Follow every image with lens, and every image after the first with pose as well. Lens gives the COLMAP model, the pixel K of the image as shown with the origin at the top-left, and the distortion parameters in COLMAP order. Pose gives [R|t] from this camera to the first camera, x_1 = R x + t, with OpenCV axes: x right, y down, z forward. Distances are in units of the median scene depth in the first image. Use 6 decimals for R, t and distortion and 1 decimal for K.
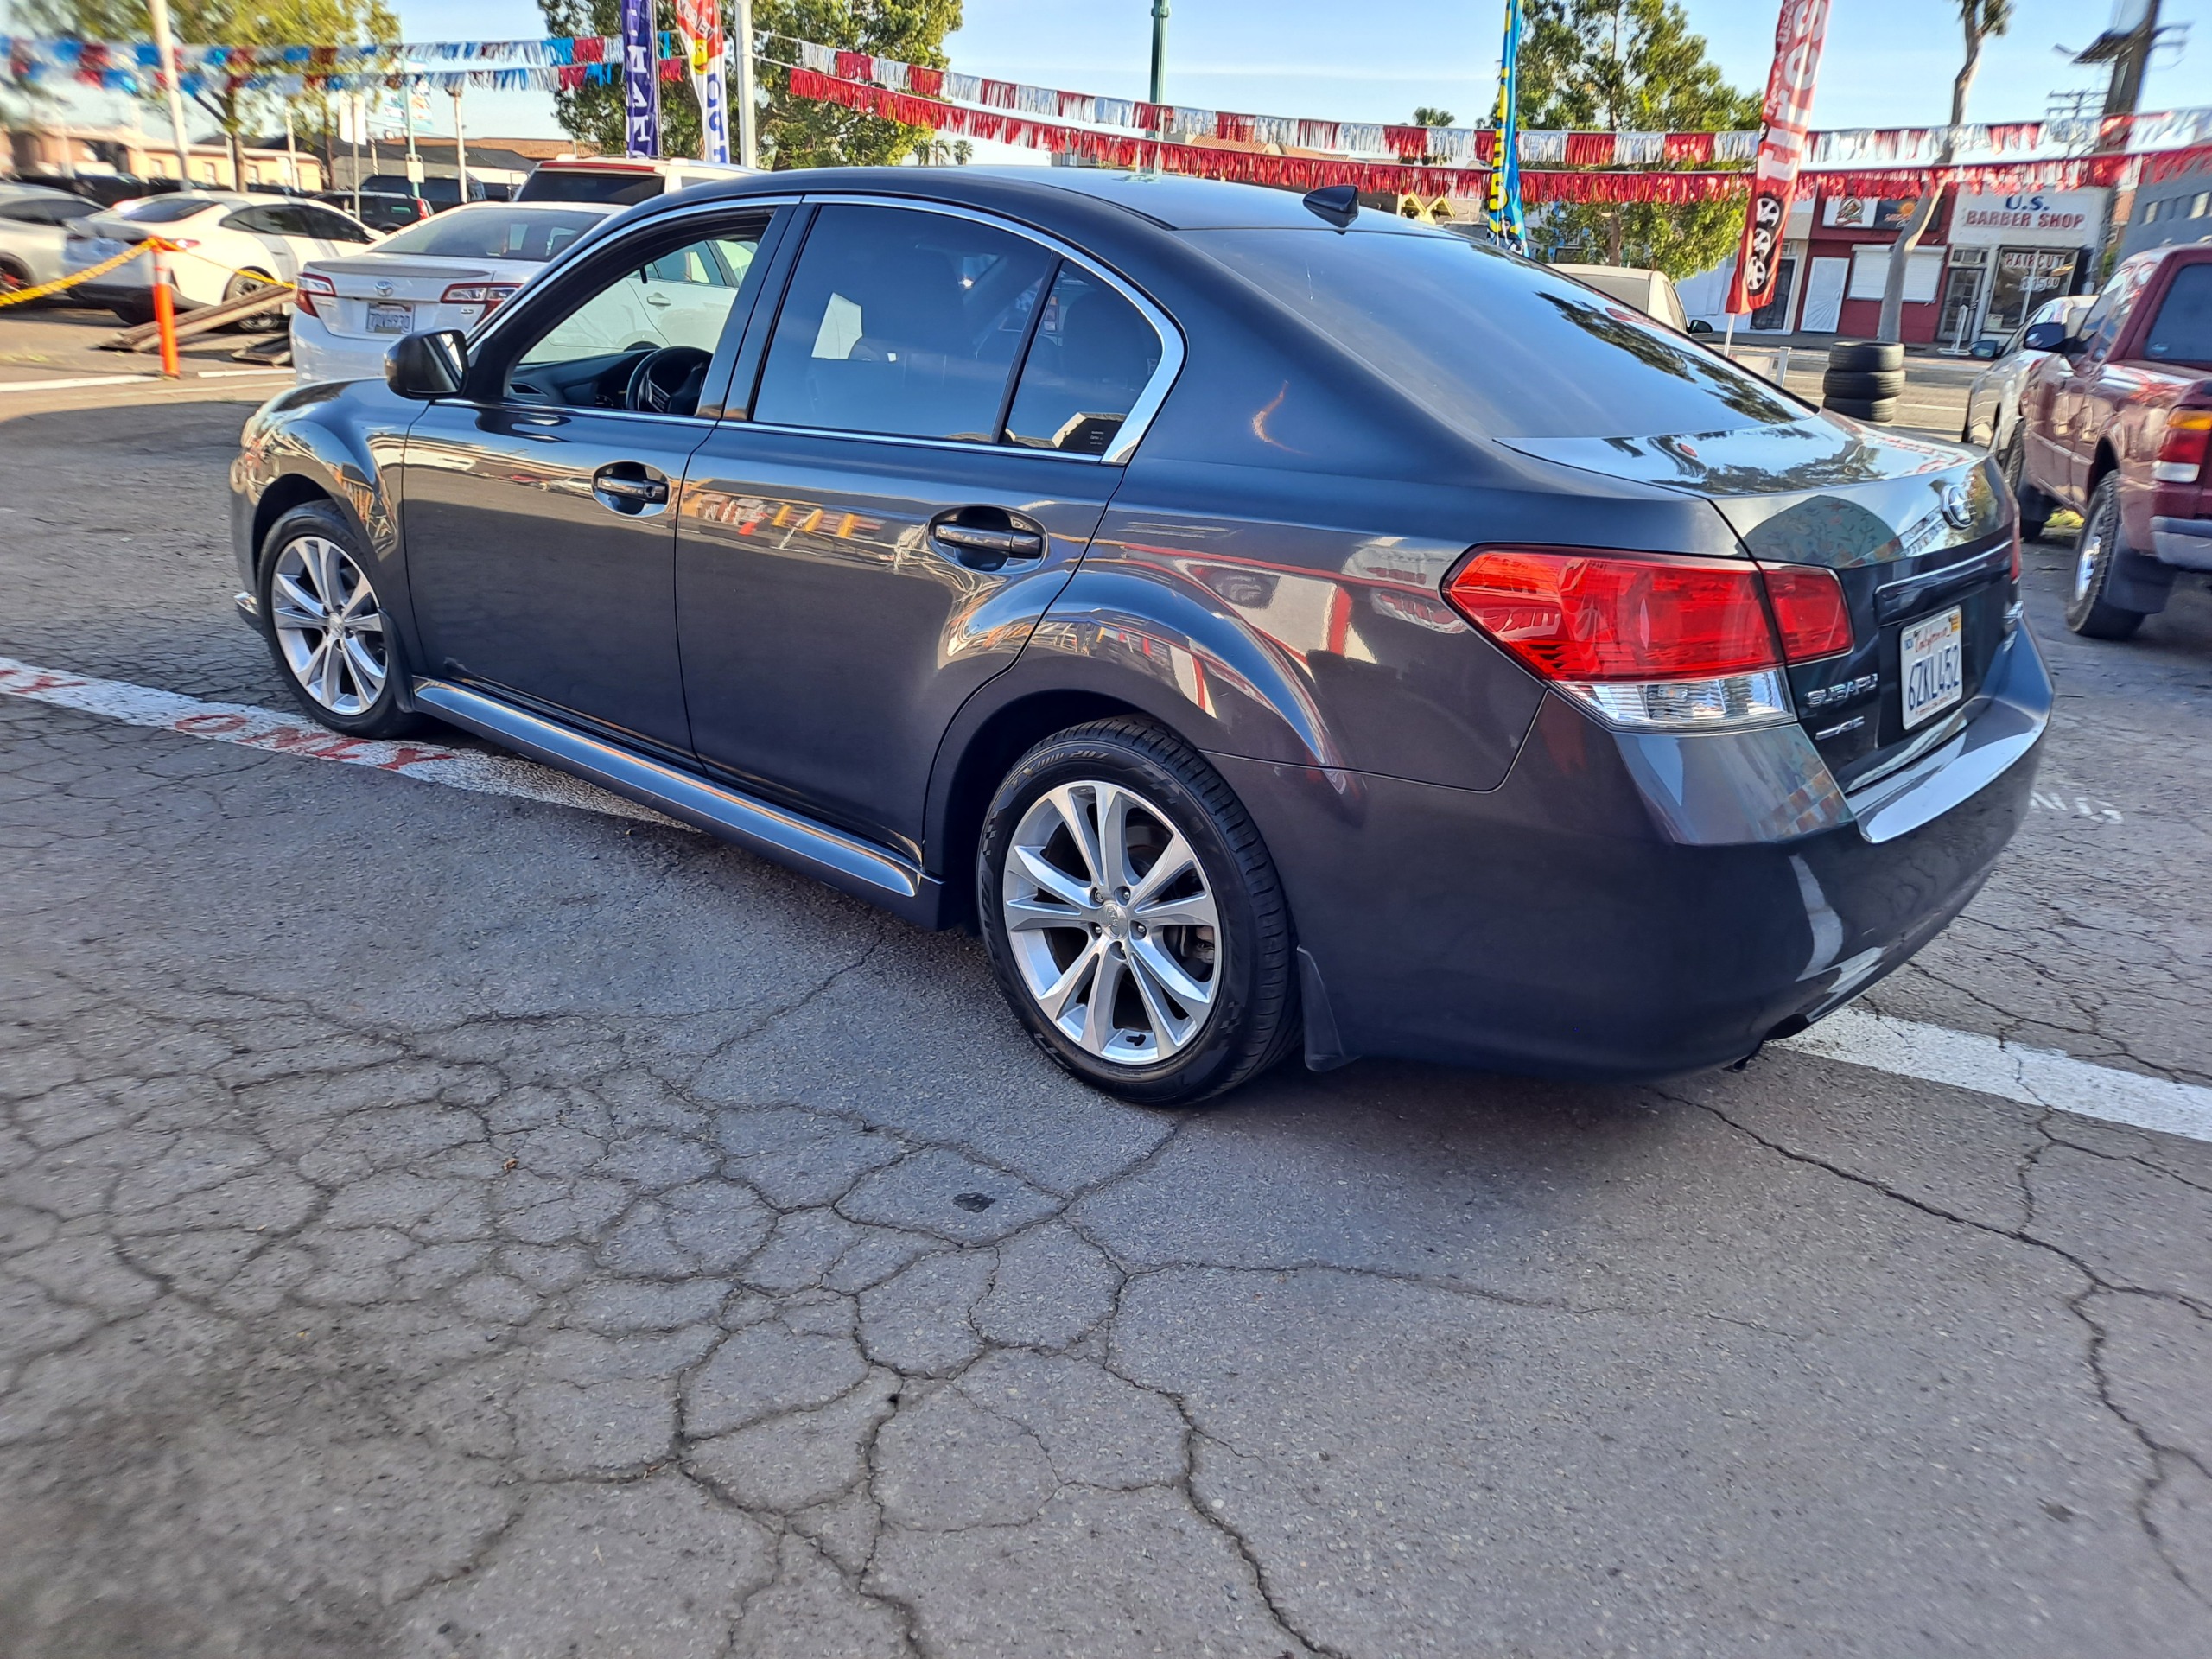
lens RADIAL K [[1644.7, 0, 1111.4], [0, 1644.7, 821.0], [0, 0, 1]] dist [0.036150, -0.020964]
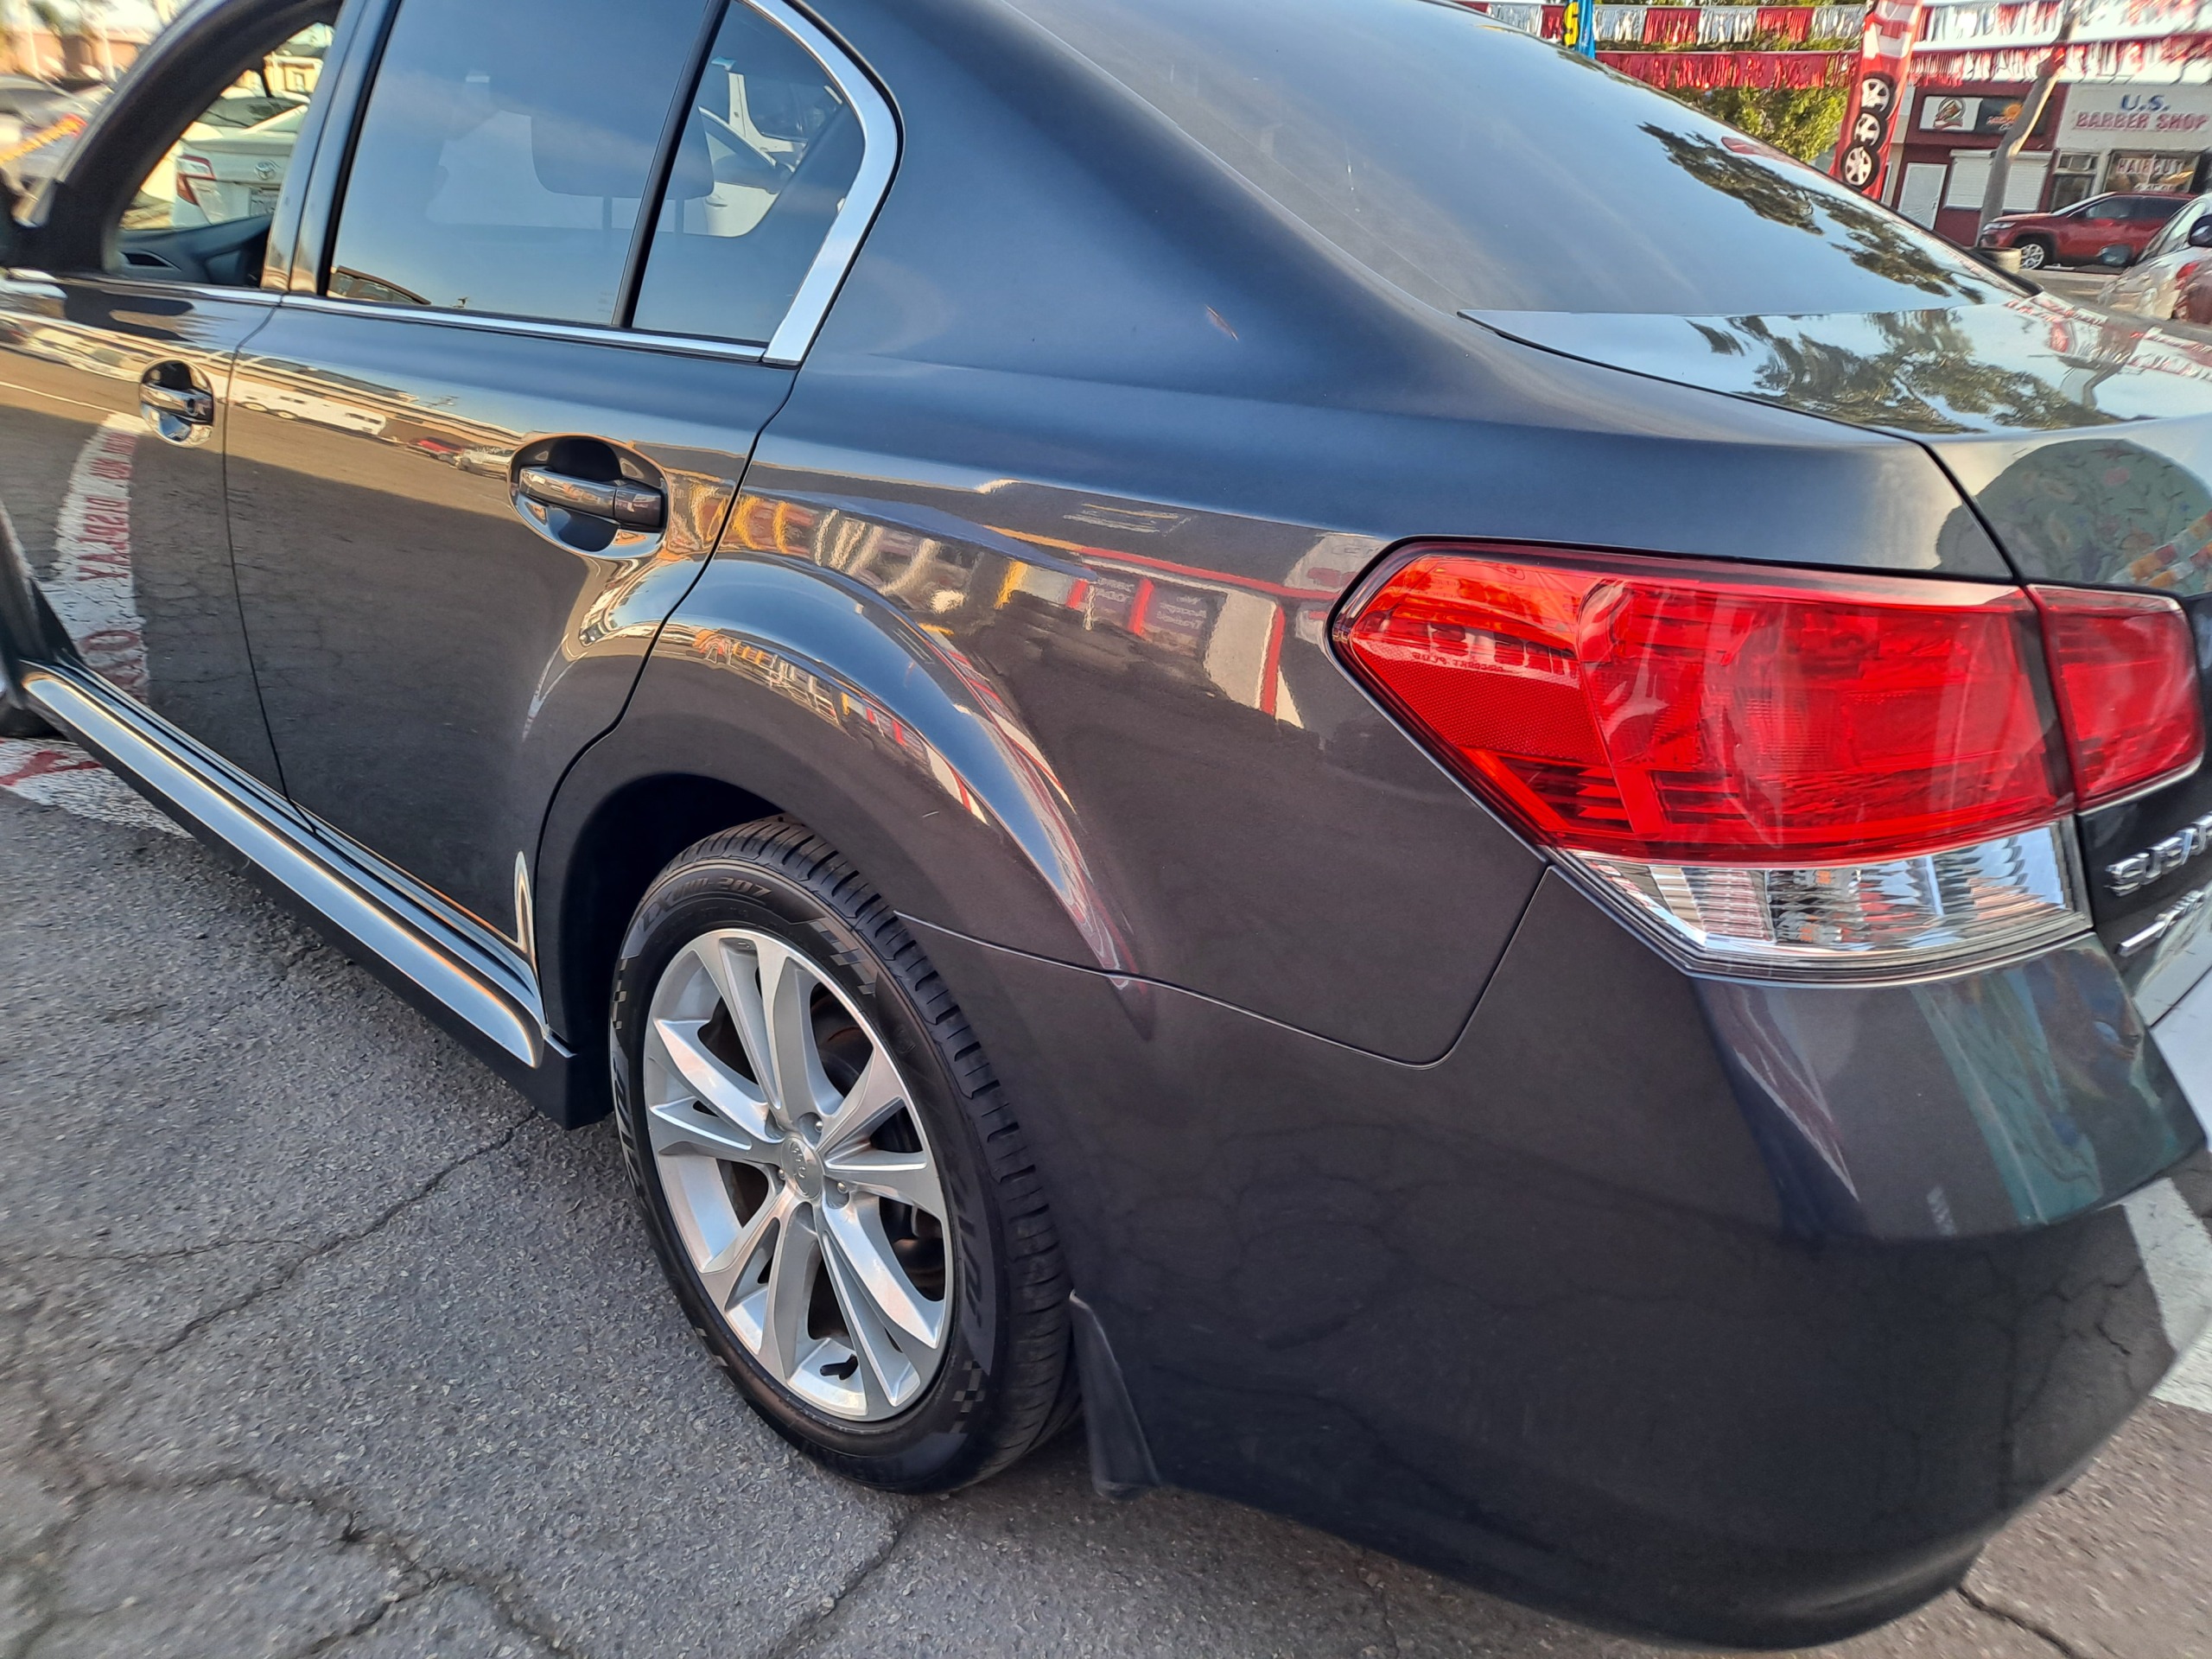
lens RADIAL K [[1644.7, 0, 1106.4], [0, 1644.7, 820.5], [0, 0, 1]] dist [0.036150, -0.020964]
pose [[0.999275, 0.016006, -0.034543, 0.118216], [-0.014379, 0.998798, 0.046853, -0.083322], [0.035251, -0.046322, 0.998304, 0.404205]]
